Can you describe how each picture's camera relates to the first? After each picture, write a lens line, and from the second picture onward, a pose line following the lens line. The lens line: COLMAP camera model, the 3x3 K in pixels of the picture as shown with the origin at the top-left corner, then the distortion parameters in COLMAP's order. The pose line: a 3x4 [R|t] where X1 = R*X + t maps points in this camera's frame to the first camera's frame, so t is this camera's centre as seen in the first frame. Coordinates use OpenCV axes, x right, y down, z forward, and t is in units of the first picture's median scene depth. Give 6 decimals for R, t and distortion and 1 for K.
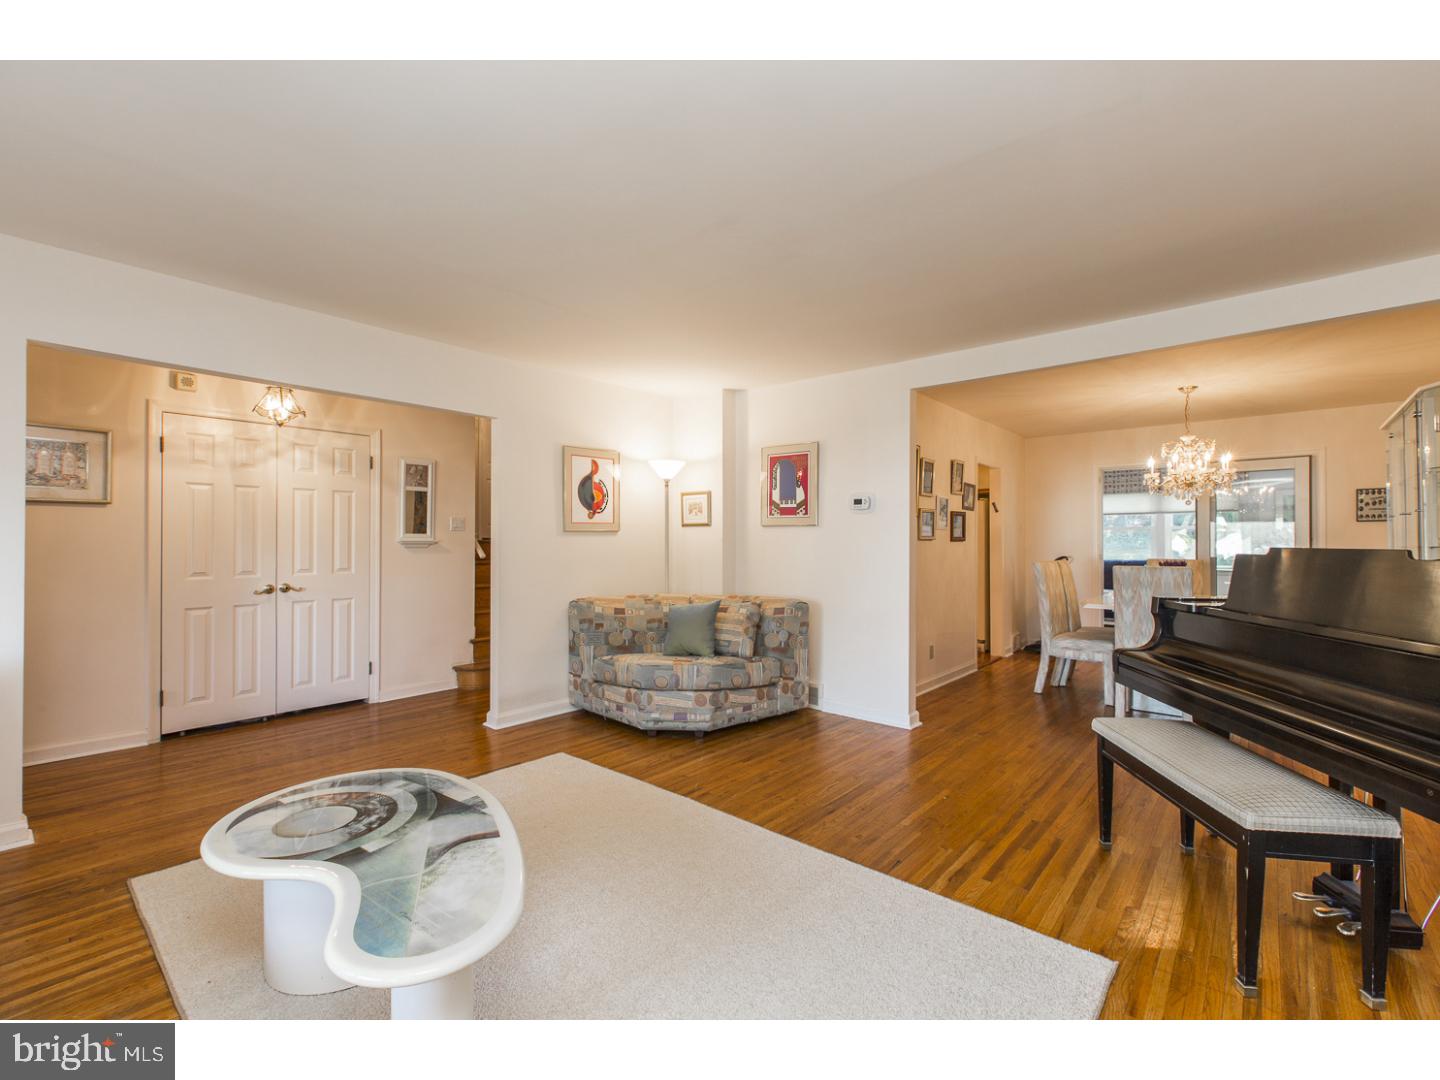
lens RADIAL K [[635.4, 0, 720.3], [0, 635.4, 538.0], [0, 0, 1]] dist [0.001489, 0.000100]
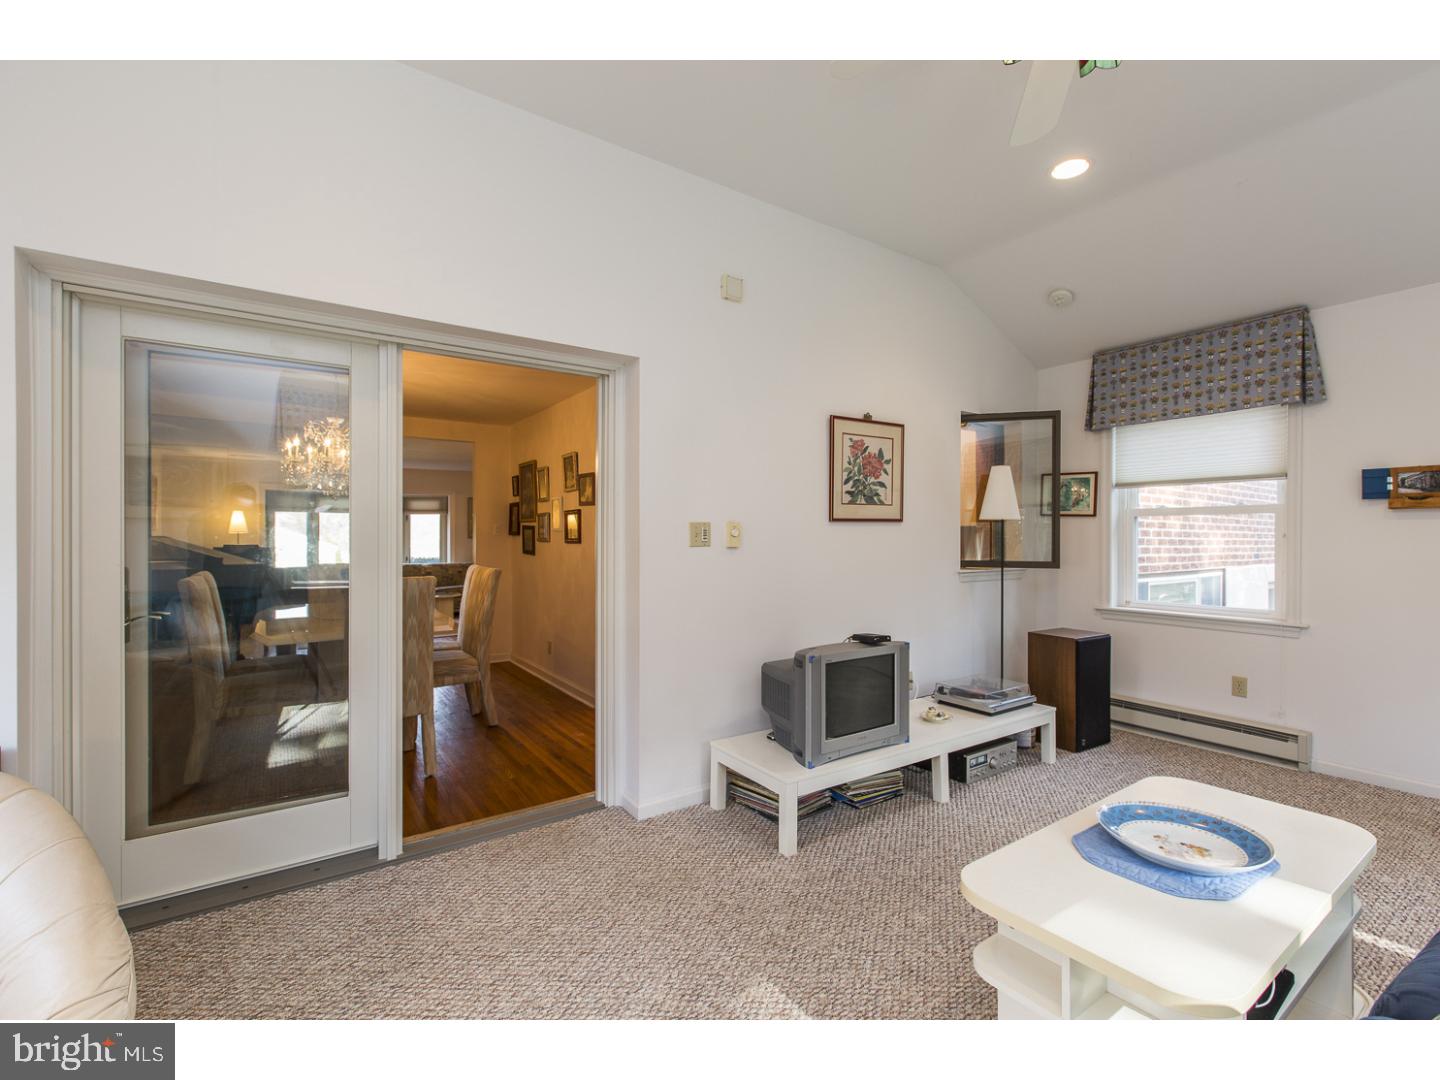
lens RADIAL K [[635.4, 0, 722.0], [0, 635.4, 539.2], [0, 0, 1]] dist [0.001489, 0.000100]
pose [[-0.251134, 0.004339, -0.967943, 1.157025], [0.005240, 0.999981, 0.003123, -0.002055], [0.967938, -0.004288, -0.251152, 1.395108]]
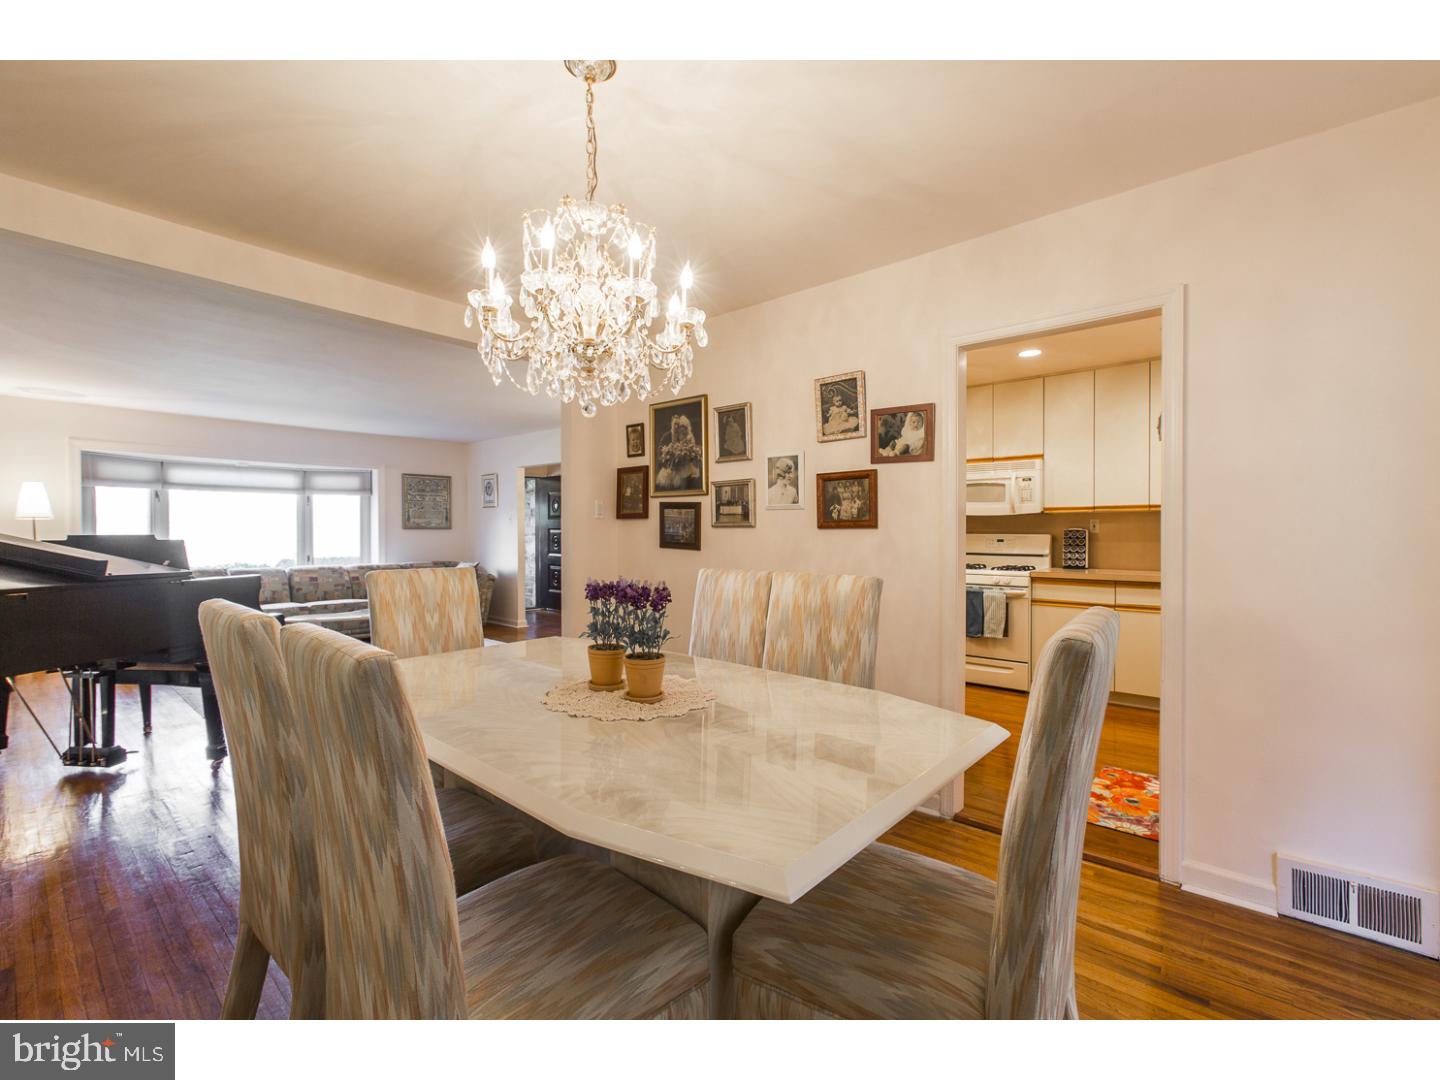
lens RADIAL K [[635.4, 0, 720.4], [0, 635.4, 538.0], [0, 0, 1]] dist [0.001489, 0.000100]
pose [[-0.011647, 0.011749, -0.999863, 0.877142], [0.007472, 0.999904, 0.011662, 0.006046], [0.999904, -0.007335, -0.011734, 0.882835]]
